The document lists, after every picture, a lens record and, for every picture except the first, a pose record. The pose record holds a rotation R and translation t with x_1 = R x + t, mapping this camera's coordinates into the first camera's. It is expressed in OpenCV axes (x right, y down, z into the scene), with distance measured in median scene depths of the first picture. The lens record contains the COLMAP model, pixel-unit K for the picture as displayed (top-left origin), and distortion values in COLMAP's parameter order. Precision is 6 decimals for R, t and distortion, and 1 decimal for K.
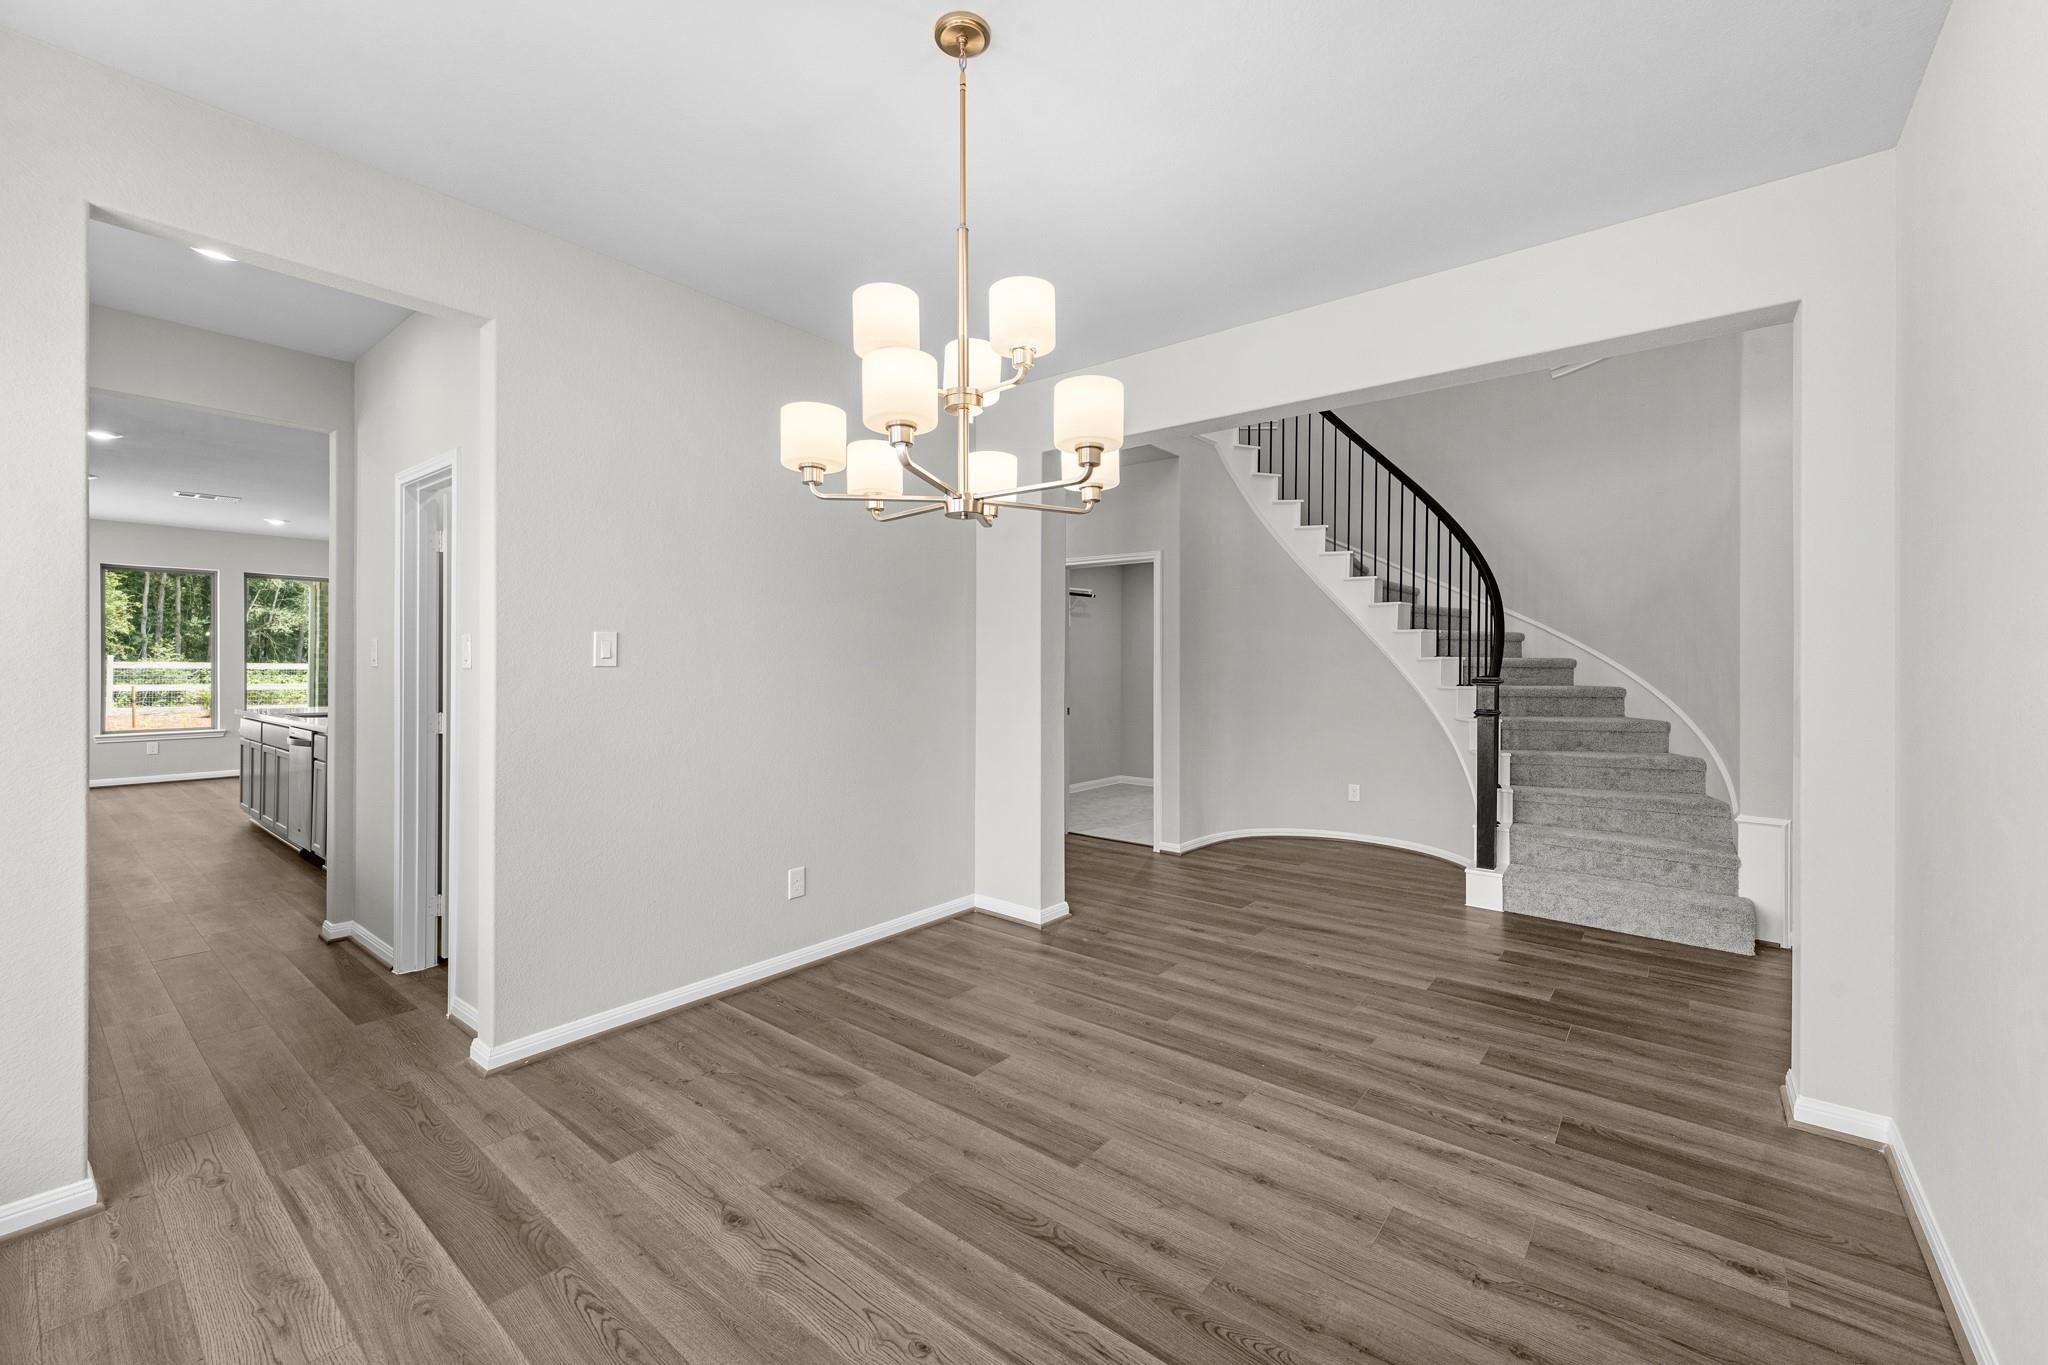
lens RADIAL K [[824.5, 0, 1025.4], [0, 824.5, 671.5], [0, 0, 1]] dist [0.005622, 0.000337]
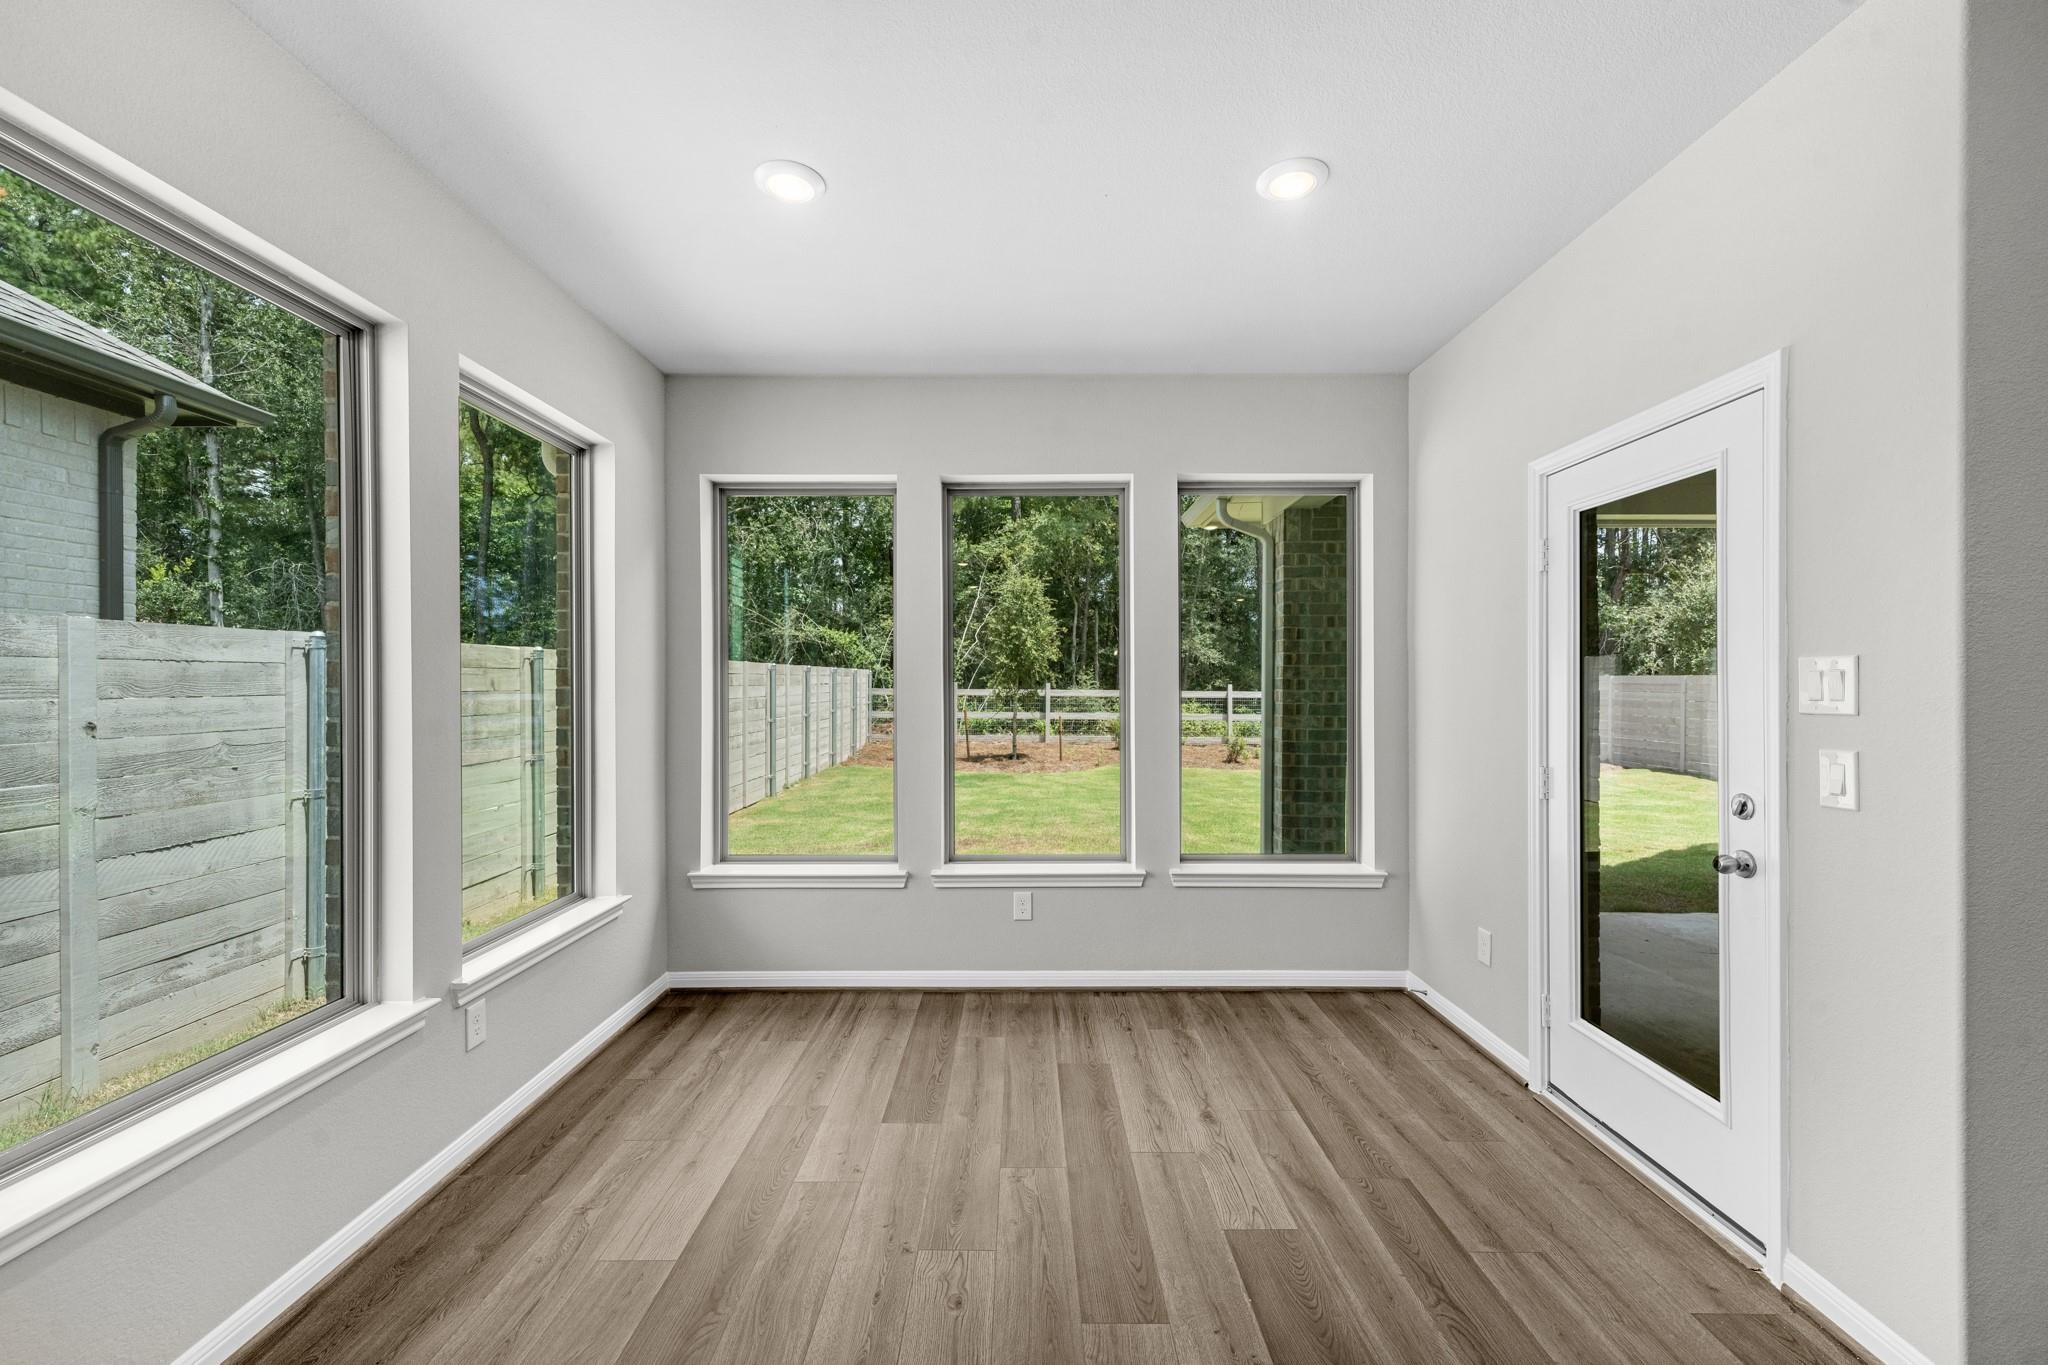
lens RADIAL K [[824.5, 0, 1018.5], [0, 824.5, 682.0], [0, 0, 1]] dist [0.005622, 0.000337]
pose [[0.623421, -0.005731, -0.781865, -0.334332], [-0.007292, 0.999887, -0.013143, -0.007732], [0.781852, 0.013895, 0.623309, 0.339736]]
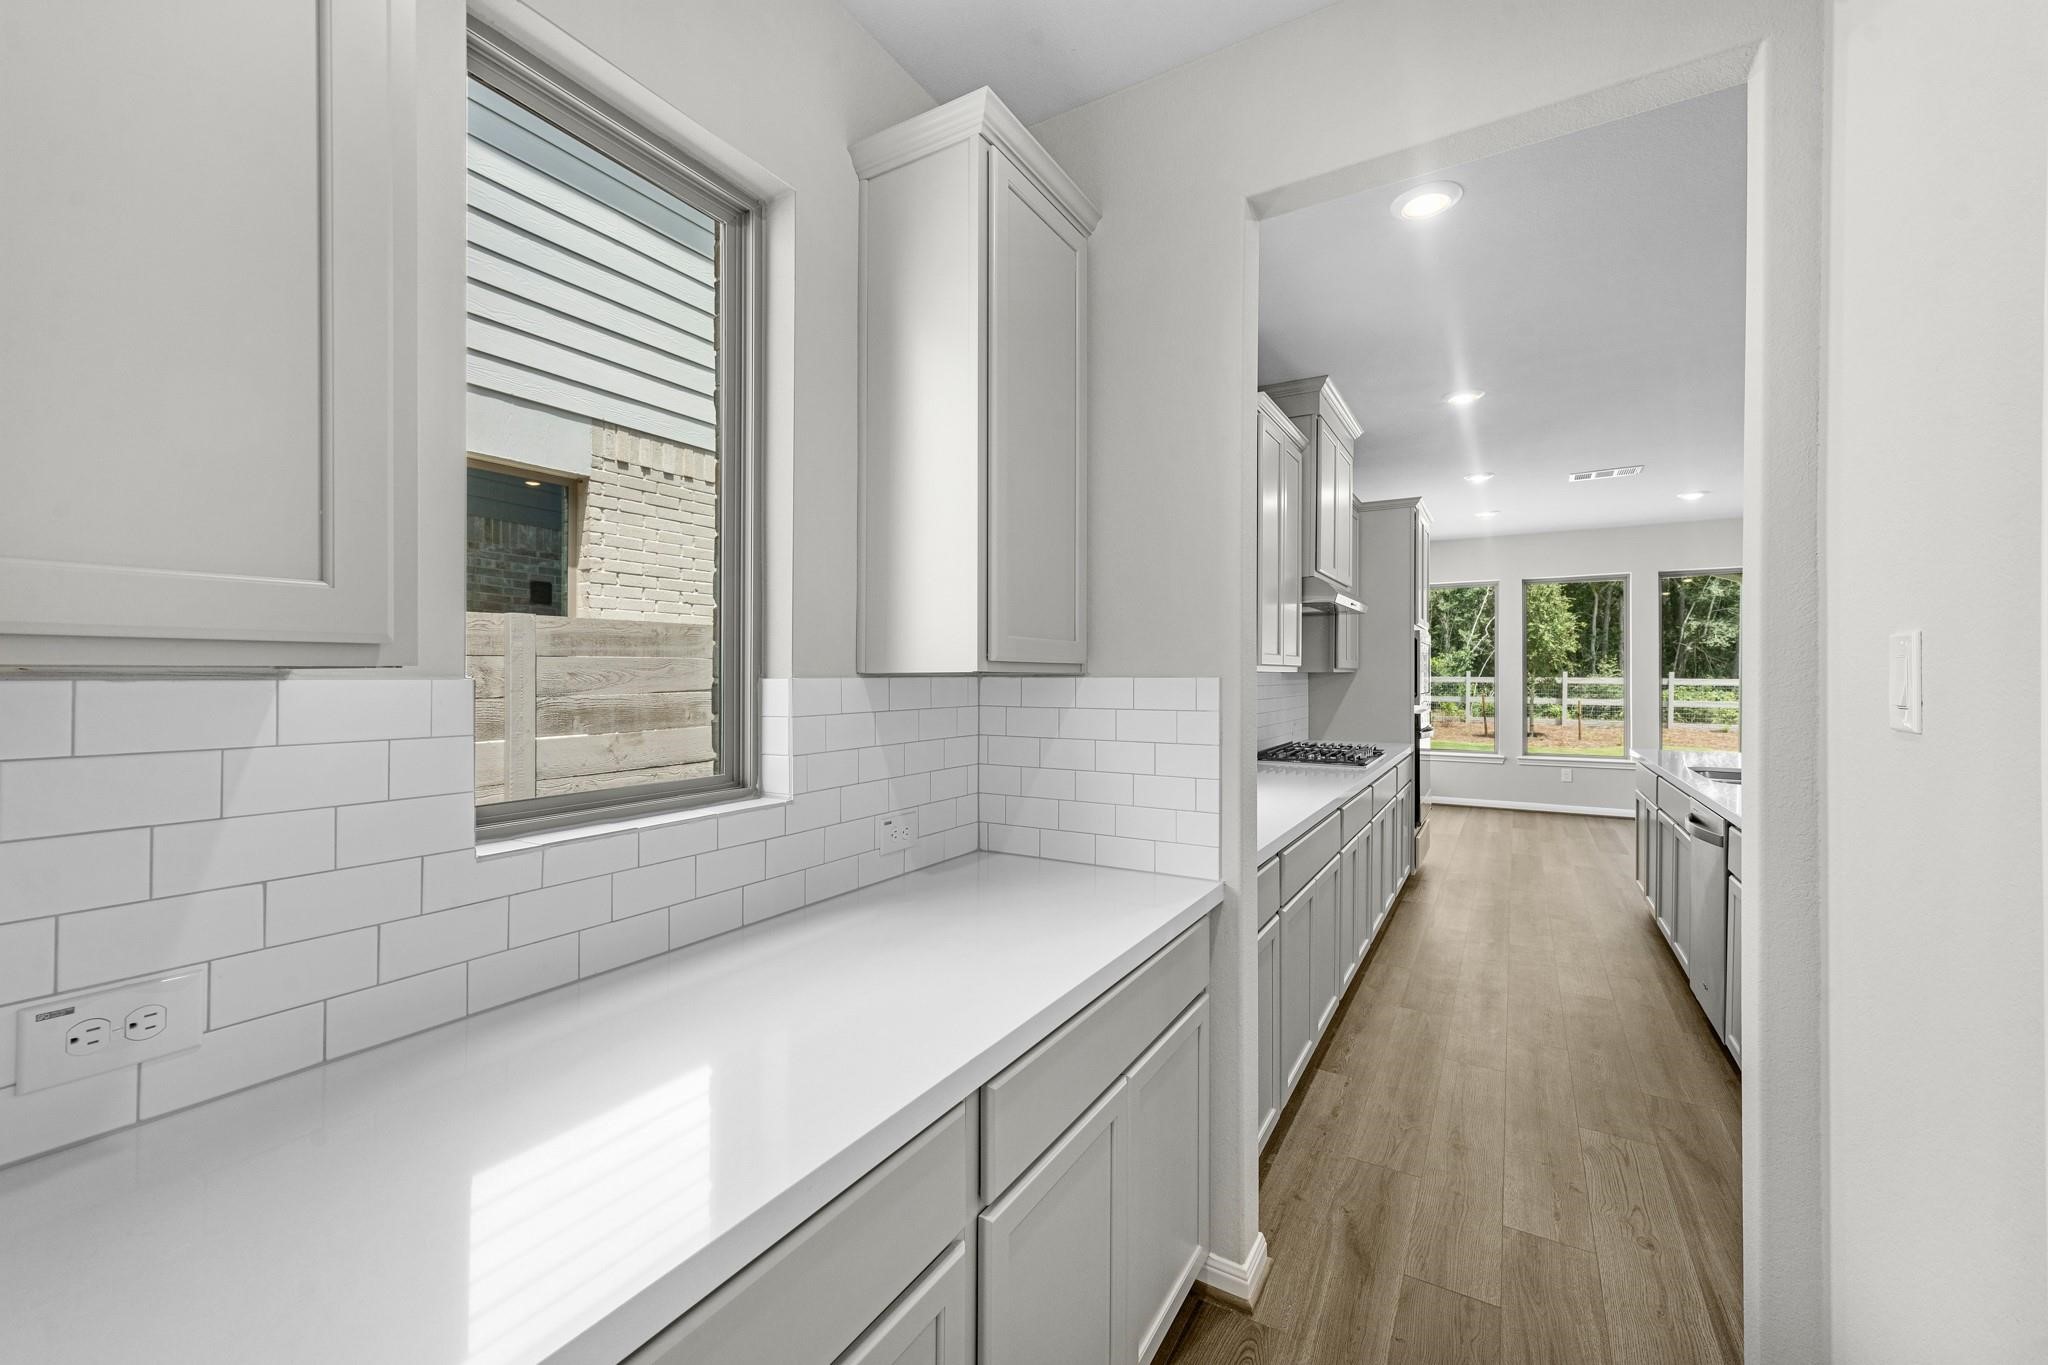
lens RADIAL K [[824.5, 0, 1024.5], [0, 824.5, 670.0], [0, 0, 1]] dist [0.005622, 0.000337]
pose [[0.137883, -0.008931, -0.990408, -0.107725], [-0.009088, 0.999906, -0.010282, -0.004057], [0.990407, 0.010419, 0.137789, 0.131006]]
